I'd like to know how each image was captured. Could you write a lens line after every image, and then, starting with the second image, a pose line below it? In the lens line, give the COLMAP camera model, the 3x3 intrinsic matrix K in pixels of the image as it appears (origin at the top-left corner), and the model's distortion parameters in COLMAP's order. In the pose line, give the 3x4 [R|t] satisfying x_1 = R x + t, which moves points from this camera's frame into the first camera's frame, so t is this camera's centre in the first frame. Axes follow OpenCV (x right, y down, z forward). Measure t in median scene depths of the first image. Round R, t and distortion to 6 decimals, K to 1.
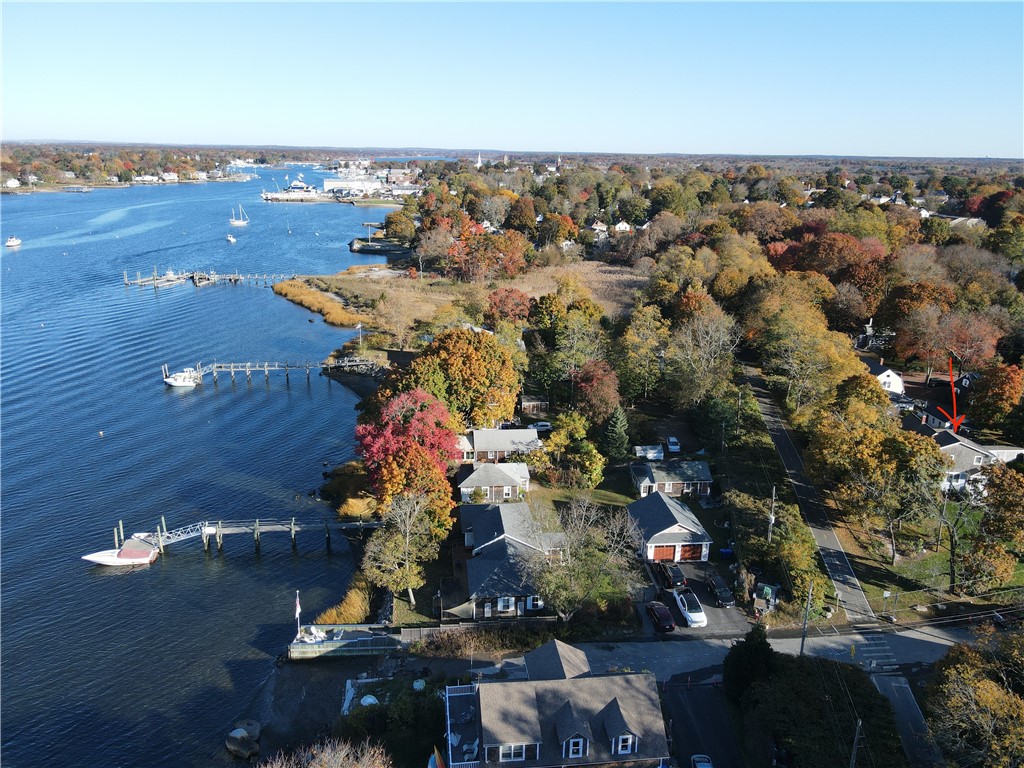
lens RADIAL K [[726.9, 0, 512.0], [0, 726.9, 384.0], [0, 0, 1]] dist [0.019598, 0.007465]
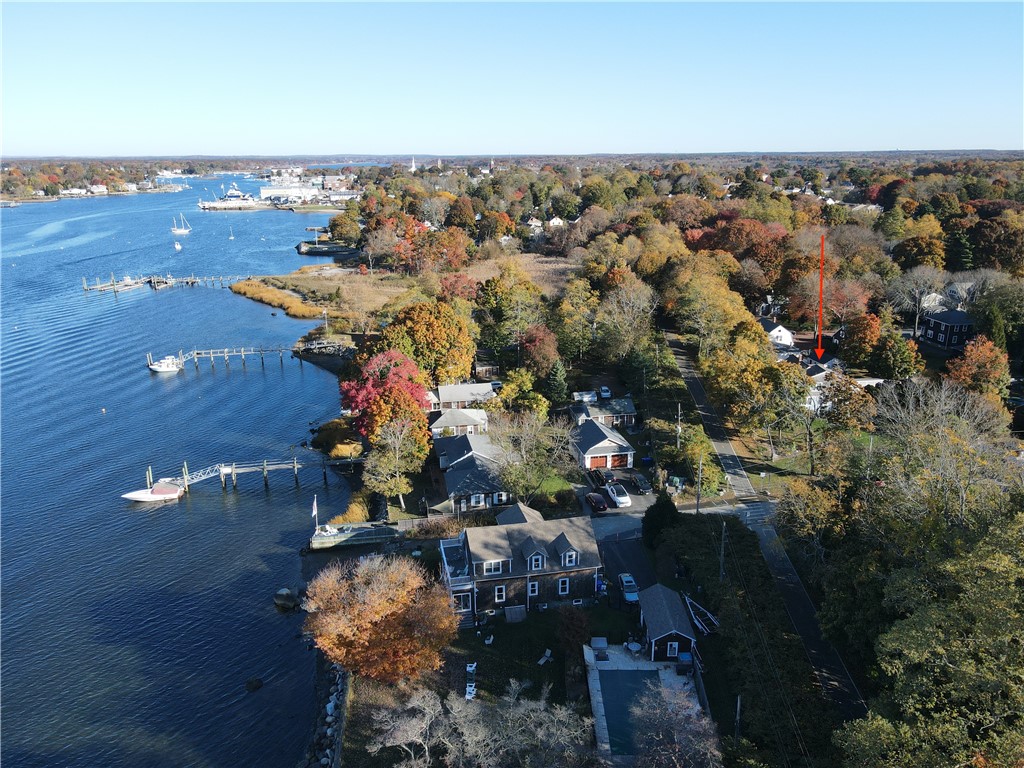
lens RADIAL K [[726.9, 0, 512.0], [0, 726.9, 384.0], [0, 0, 1]] dist [0.019598, 0.007465]
pose [[0.995729, -0.050369, 0.077371, -0.019974], [0.050703, 0.998711, -0.002357, 0.056298], [-0.077153, 0.006270, 0.997000, -0.157771]]
